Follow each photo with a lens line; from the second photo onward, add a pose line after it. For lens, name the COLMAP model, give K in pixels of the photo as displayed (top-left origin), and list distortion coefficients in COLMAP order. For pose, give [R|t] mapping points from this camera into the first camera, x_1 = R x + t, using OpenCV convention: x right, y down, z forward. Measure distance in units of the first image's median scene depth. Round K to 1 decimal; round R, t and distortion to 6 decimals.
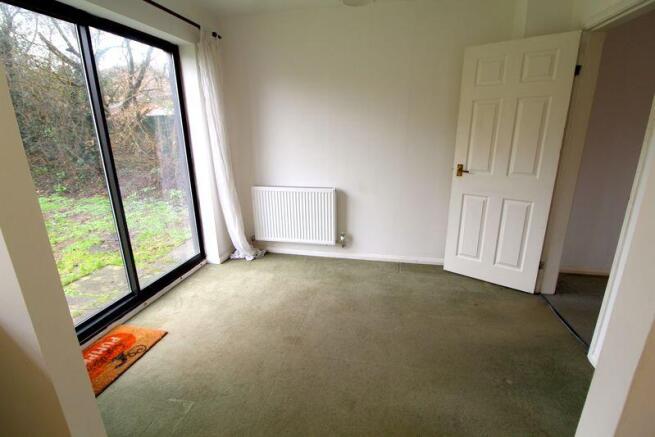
lens RADIAL K [[316.9, 0, 327.5], [0, 316.9, 218.5], [0, 0, 1]] dist [0.000178, -0.014467]
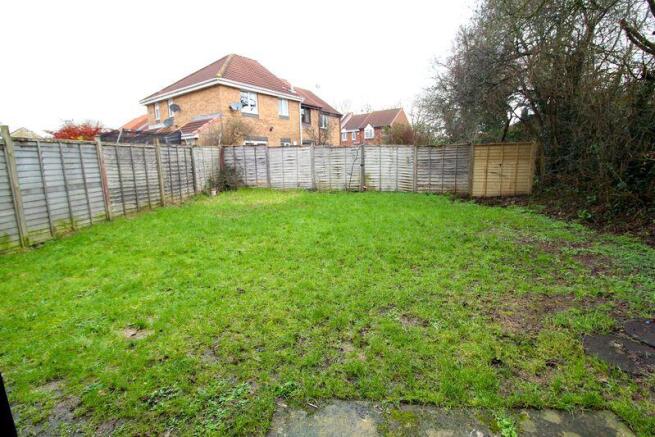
lens RADIAL K [[316.9, 0, 327.5], [0, 316.9, 218.5], [0, 0, 1]] dist [0.000178, -0.014467]
pose [[0.163736, 0.189838, -0.968066, -0.155055], [-0.252525, 0.956680, 0.144894, -0.036076], [0.953636, 0.220737, 0.204582, 0.186524]]
